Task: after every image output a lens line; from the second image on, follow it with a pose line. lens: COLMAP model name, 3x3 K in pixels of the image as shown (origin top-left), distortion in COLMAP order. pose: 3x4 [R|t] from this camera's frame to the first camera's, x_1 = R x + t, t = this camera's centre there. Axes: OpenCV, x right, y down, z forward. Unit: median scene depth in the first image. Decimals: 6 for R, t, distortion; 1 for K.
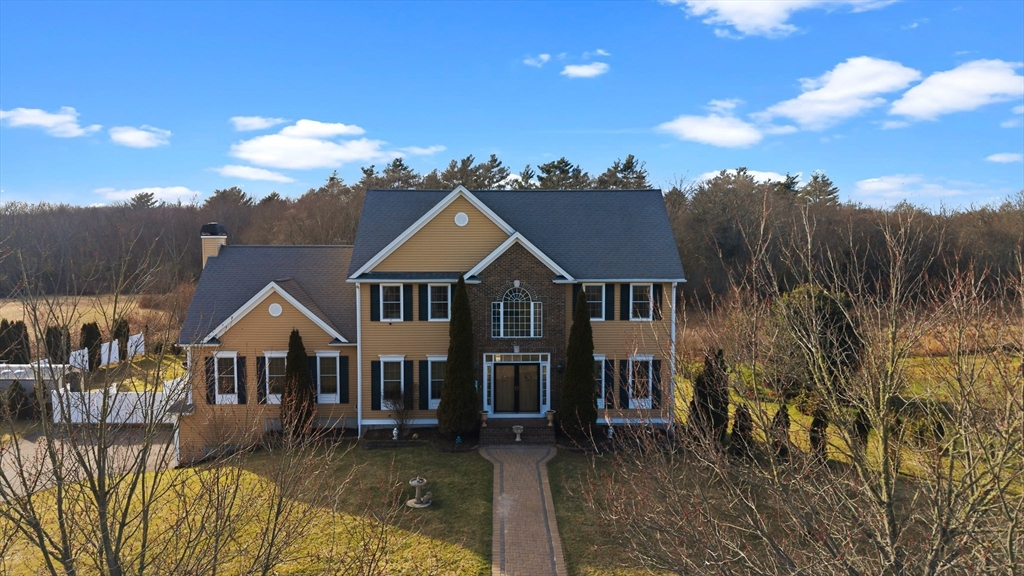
lens RADIAL K [[711.3, 0, 516.9], [0, 711.3, 267.1], [0, 0, 1]] dist [0.057933, -0.001050]
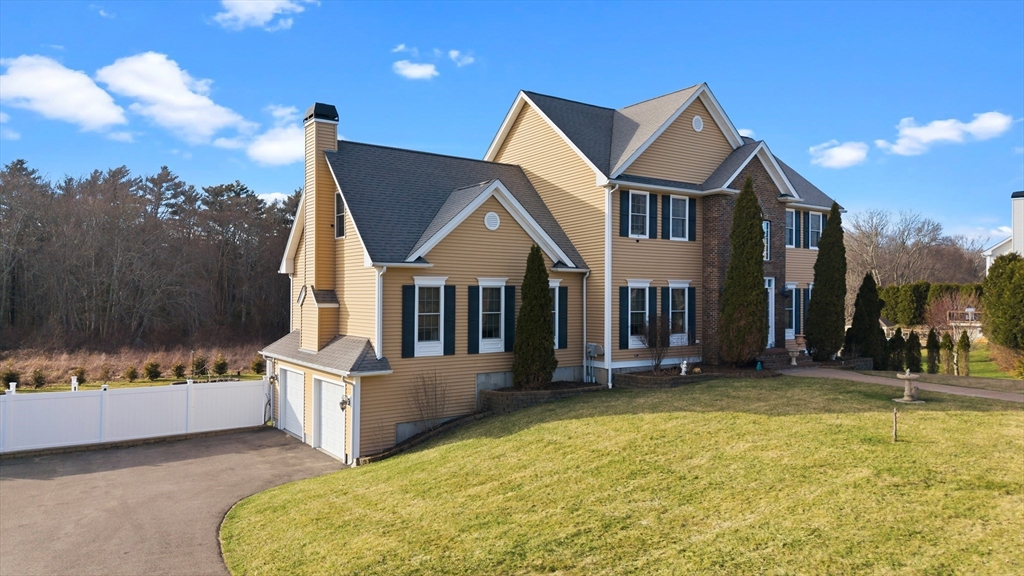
lens RADIAL K [[672.0, 0, 488.8], [0, 672.0, 286.5], [0, 0, 1]] dist [0.047708, -0.000963]
pose [[0.832927, 0.009948, 0.553294, -0.742376], [0.020230, 0.998623, -0.048409, 0.164879], [-0.553014, 0.051514, 0.831578, 0.458390]]
